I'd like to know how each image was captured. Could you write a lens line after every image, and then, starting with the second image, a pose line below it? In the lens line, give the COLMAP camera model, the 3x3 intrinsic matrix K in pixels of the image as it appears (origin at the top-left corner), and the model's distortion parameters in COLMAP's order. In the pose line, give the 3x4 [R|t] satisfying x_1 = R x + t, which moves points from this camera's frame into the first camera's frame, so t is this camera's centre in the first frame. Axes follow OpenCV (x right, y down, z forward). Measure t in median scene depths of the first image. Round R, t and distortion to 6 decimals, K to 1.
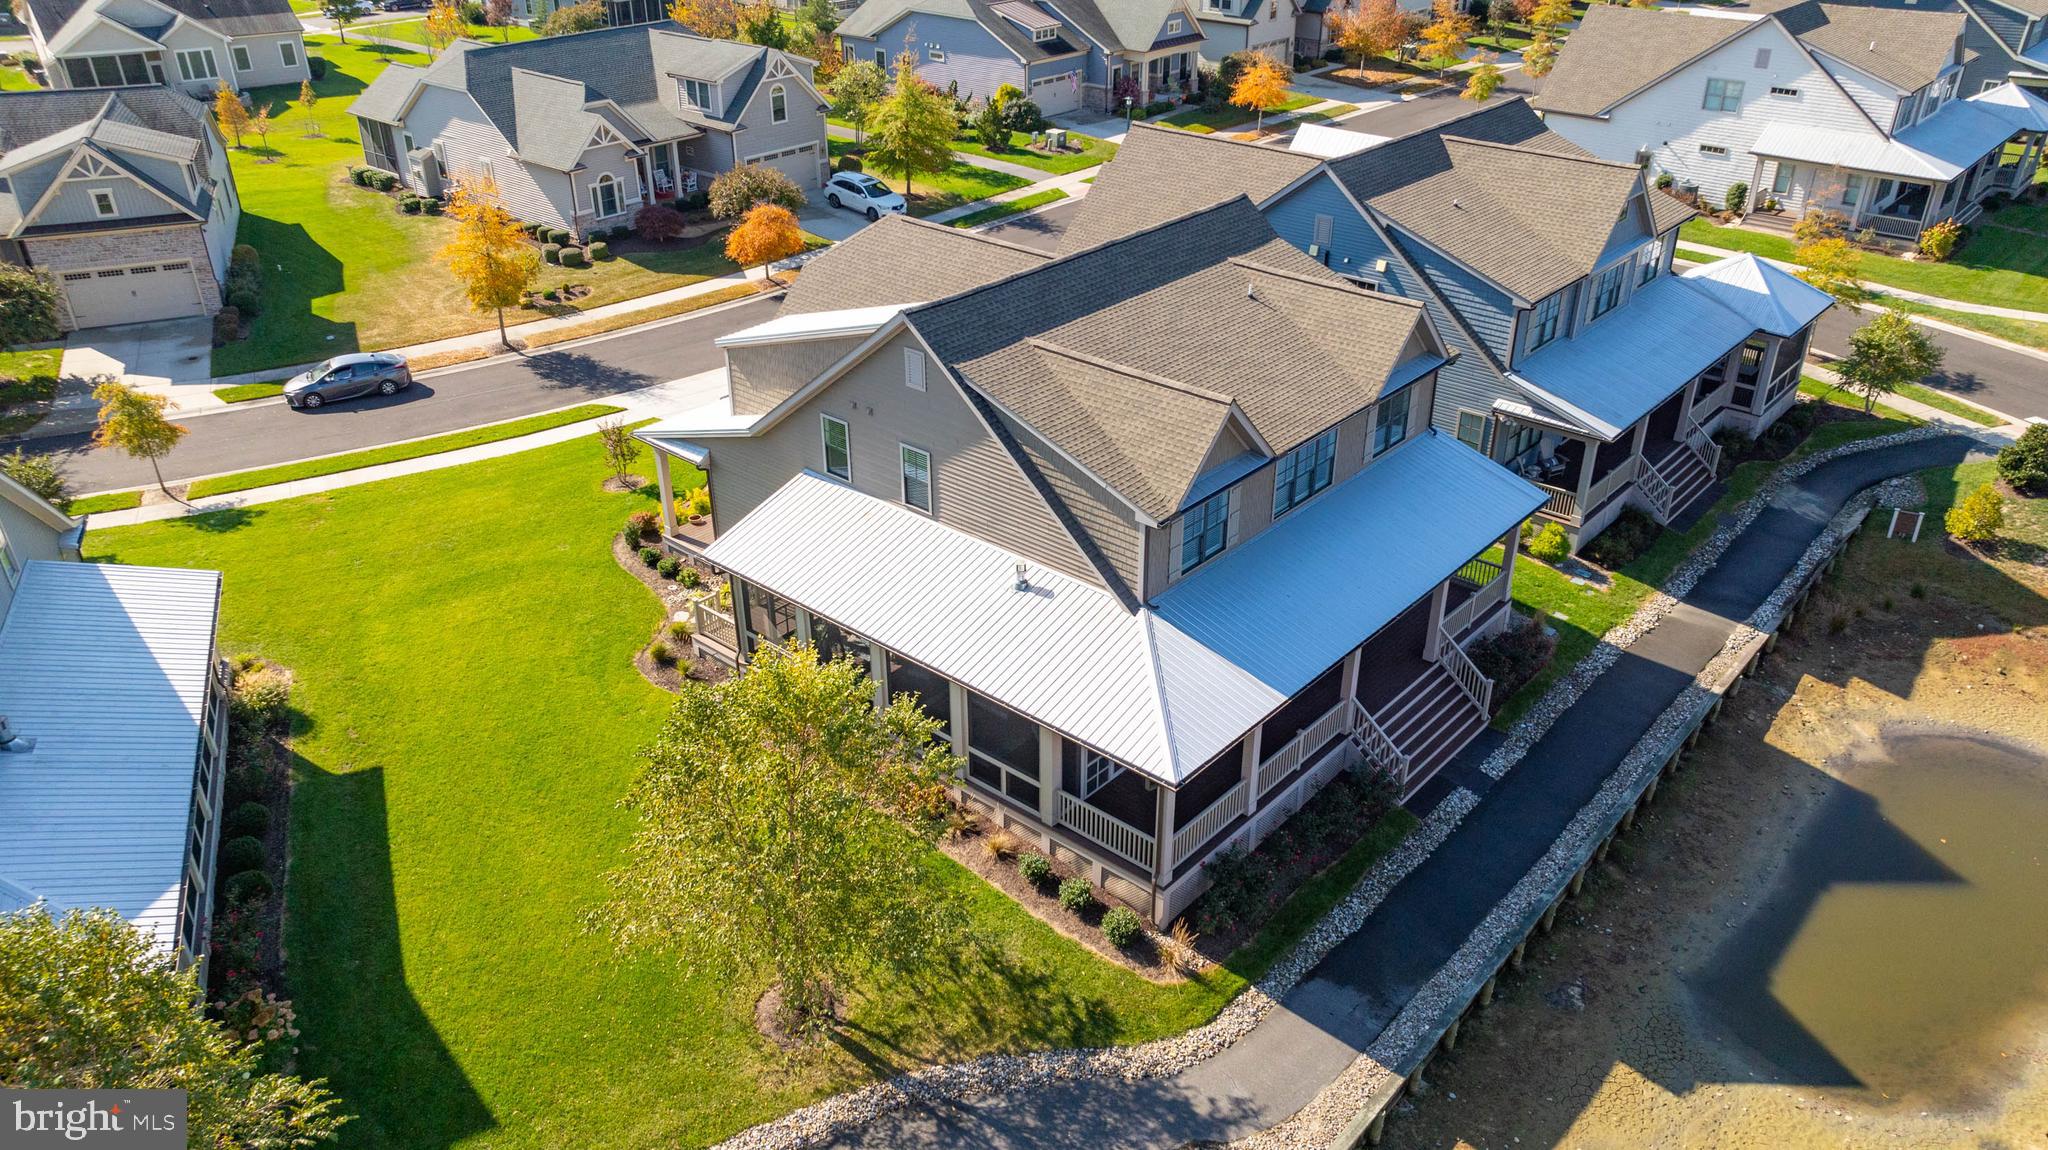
lens RADIAL K [[1513.7, 0, 1024.0], [0, 1513.7, 575.0], [0, 0, 1]] dist [-0.024962, 0.013648]
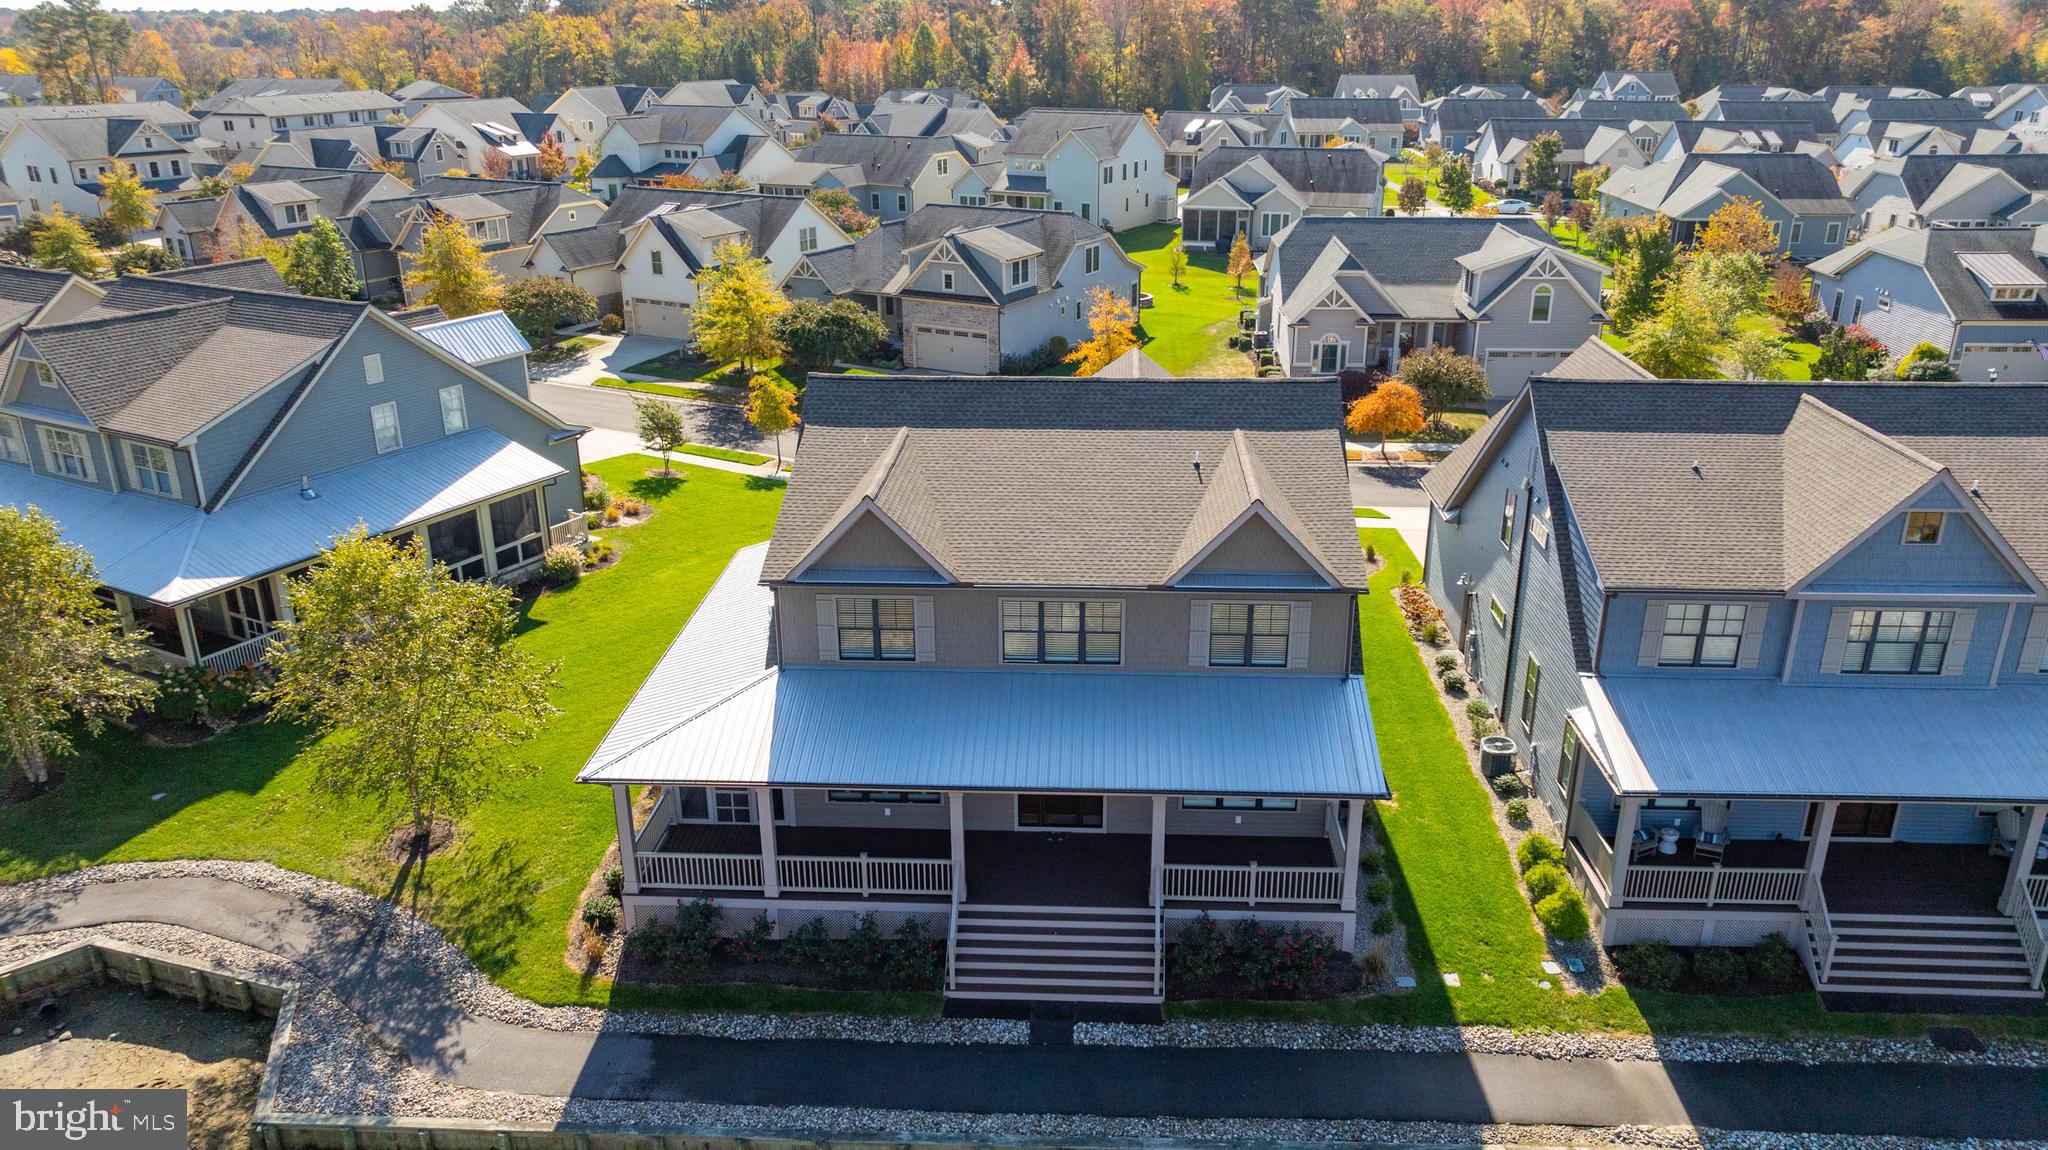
lens RADIAL K [[1478.2, 0, 1034.7], [0, 1478.2, 578.9], [0, 0, 1]] dist [-0.018700, 0.005868]
pose [[0.621388, 0.275558, -0.733447, 0.525878], [-0.371762, 0.927720, 0.033585, -0.077569], [0.689689, 0.251799, 0.678916, 0.232317]]
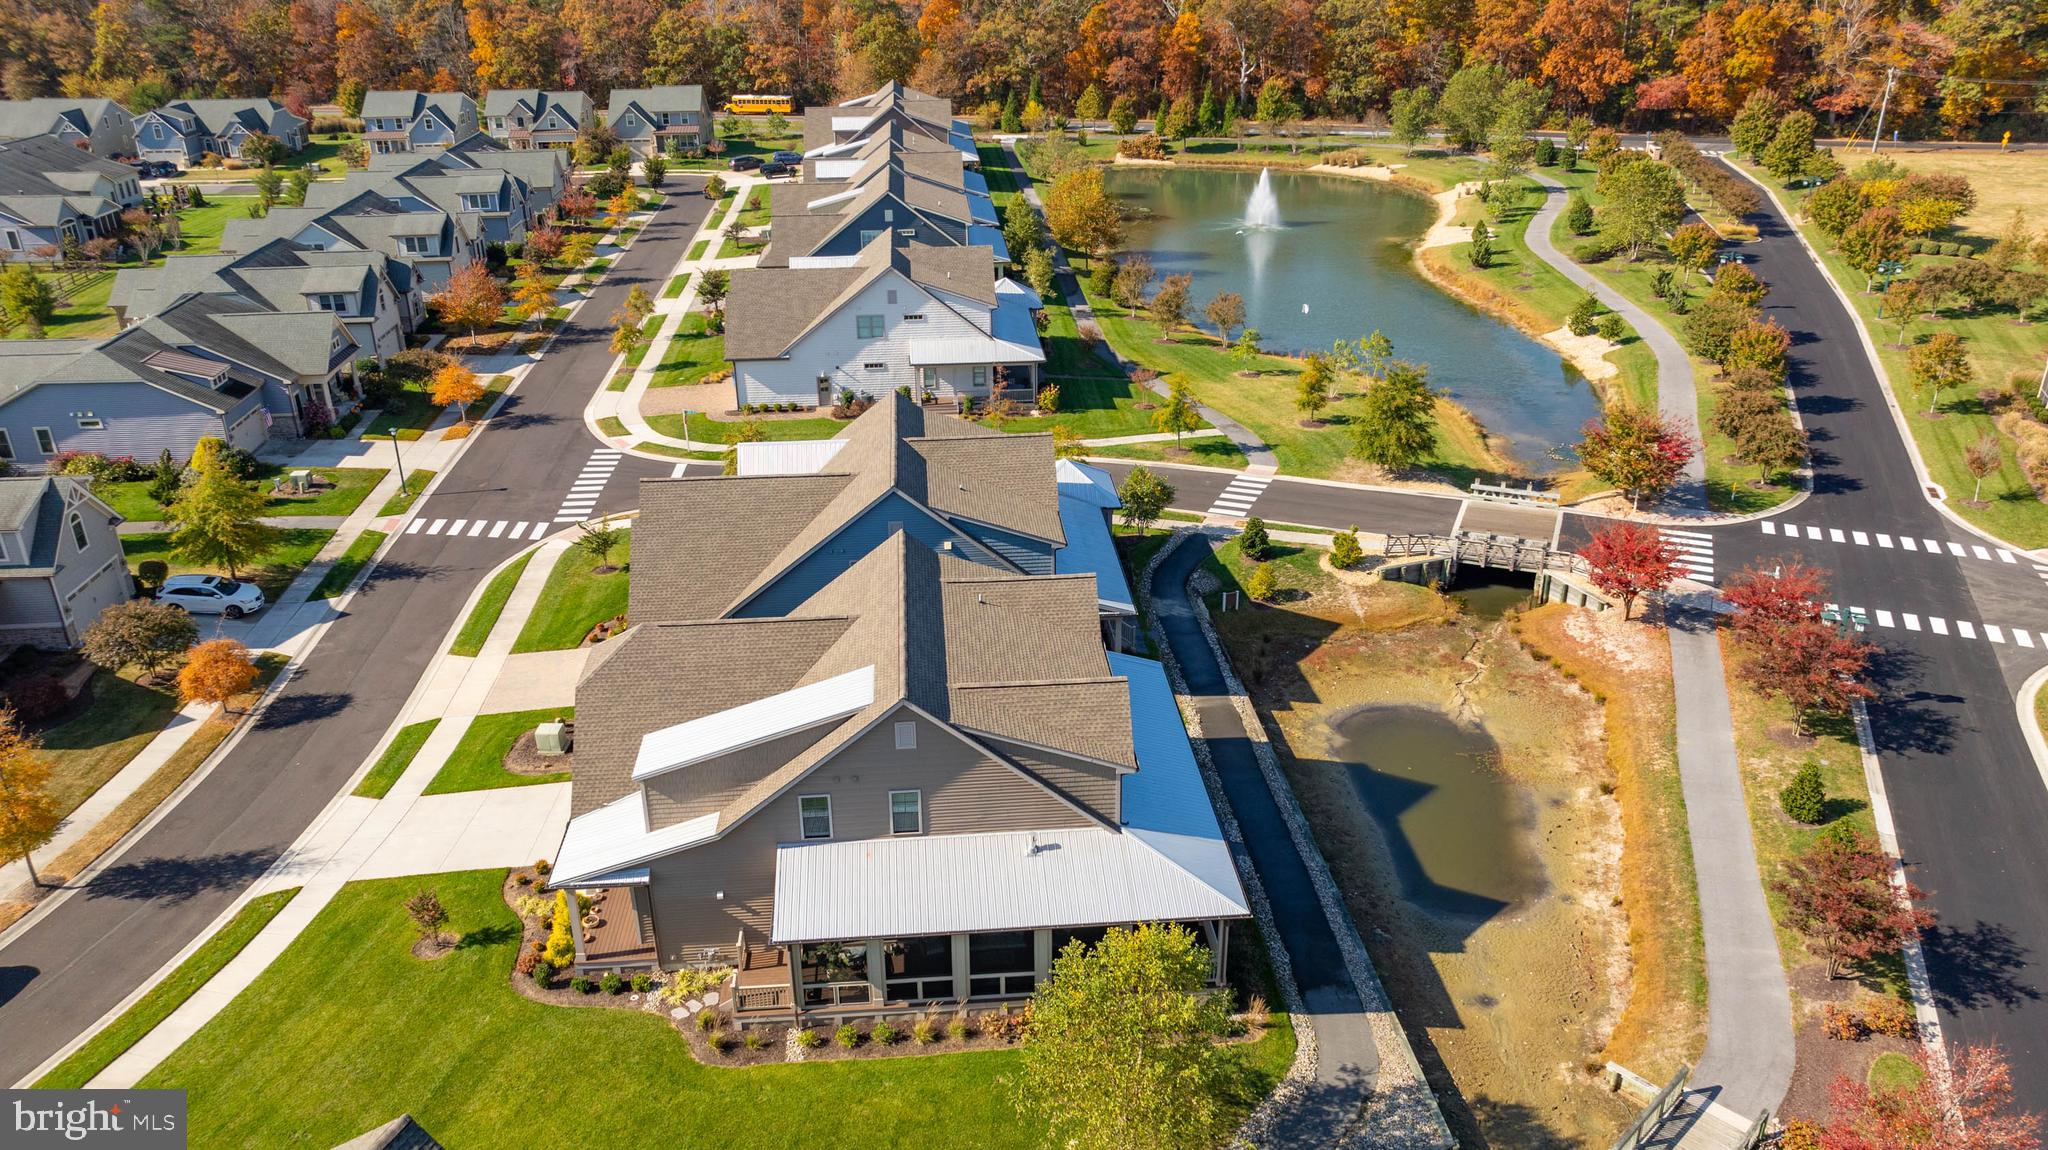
lens RADIAL K [[1513.7, 0, 1024.0], [0, 1513.7, 575.0], [0, 0, 1]] dist [-0.024962, 0.013648]
pose [[0.698704, -0.296941, 0.650876, -0.499528], [0.349963, 0.935371, 0.051053, -0.181138], [-0.623970, 0.192111, 0.757466, -0.068455]]
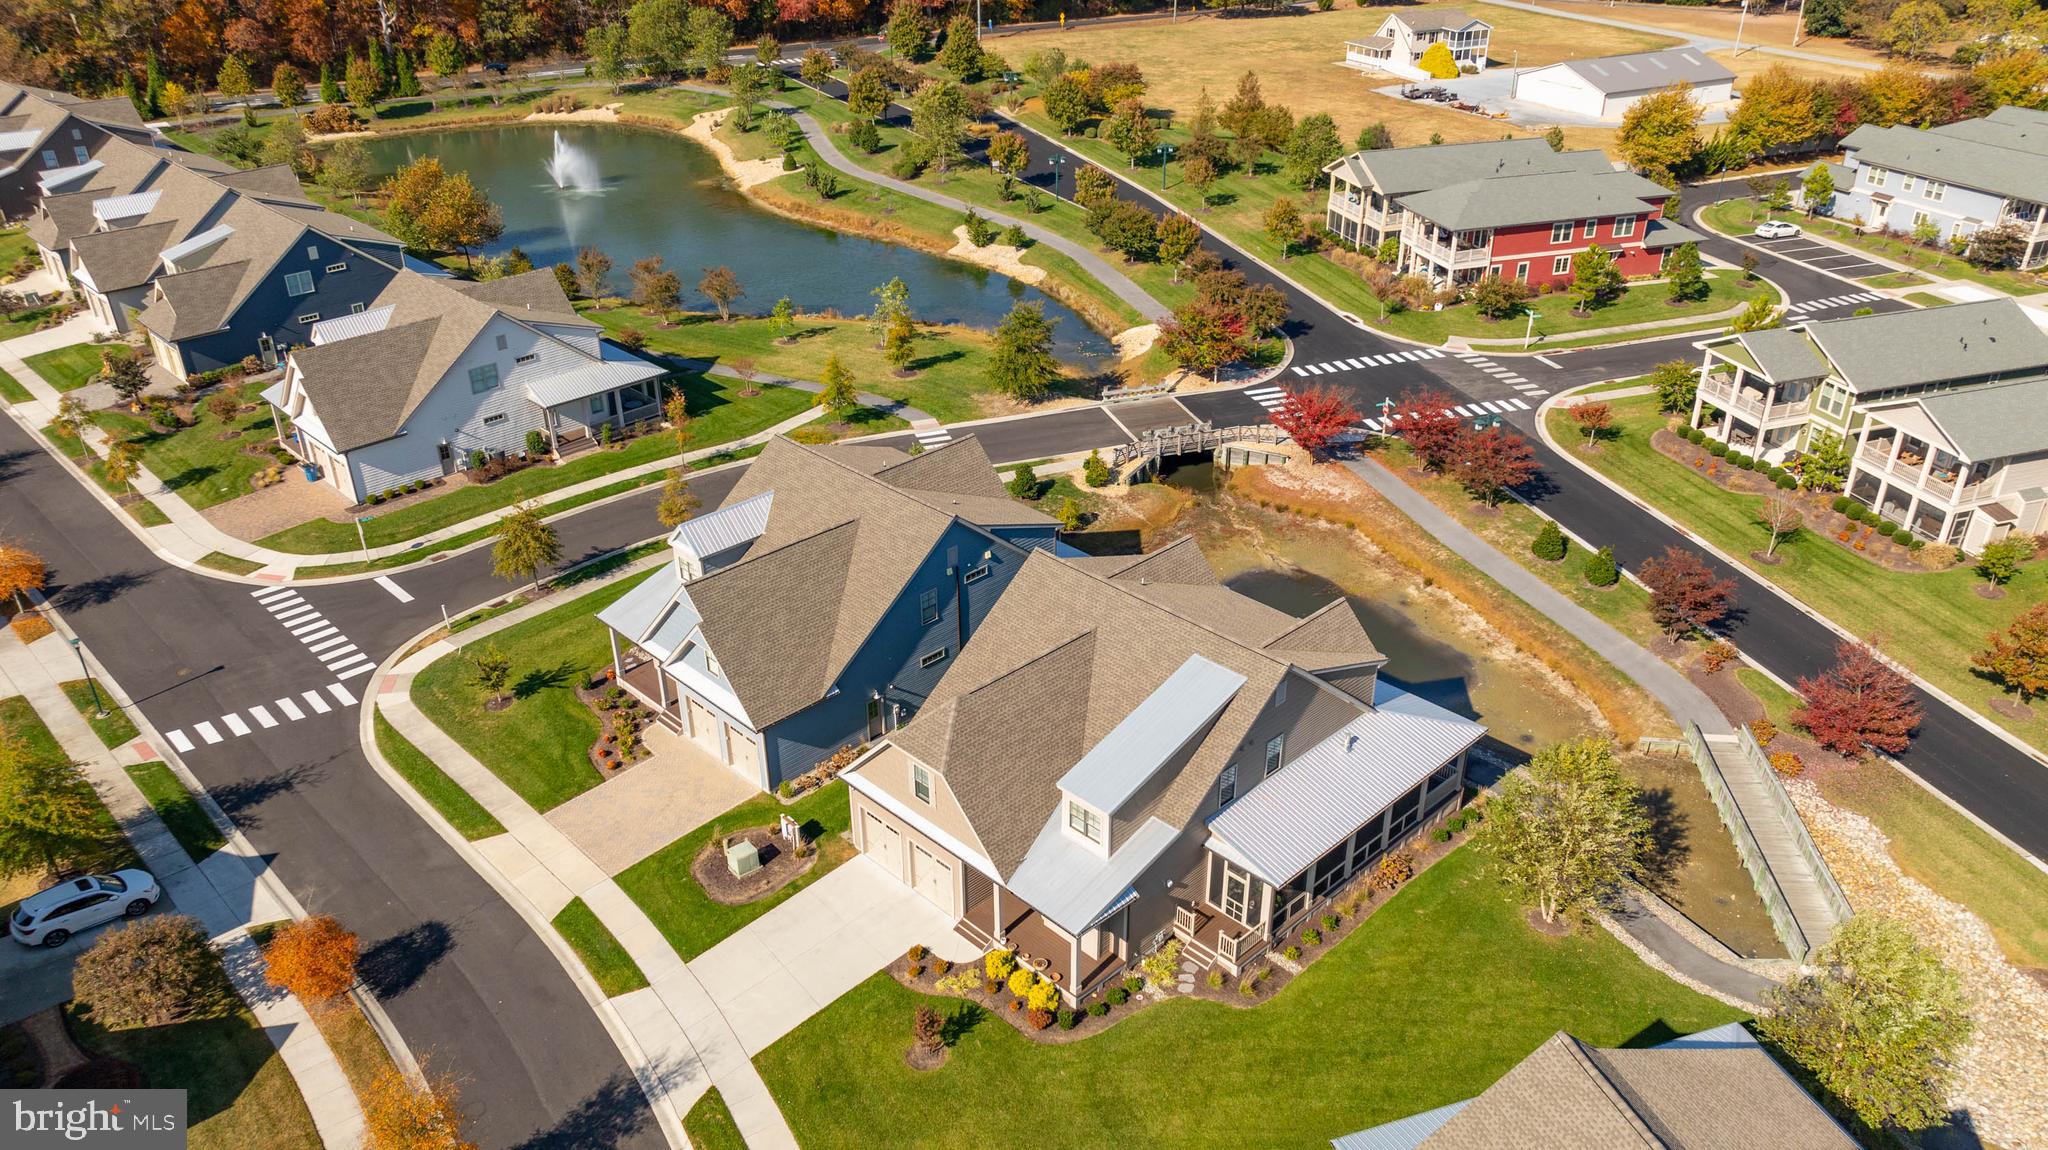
lens RADIAL K [[1530.8, 0, 1024.0], [0, 1530.8, 575.0], [0, 0, 1]] dist [-0.028324, -0.003064]
pose [[0.075959, -0.471410, 0.878637, -0.905013], [0.482671, 0.788445, 0.381292, -0.610132], [-0.872502, 0.395129, 0.287426, 0.426705]]
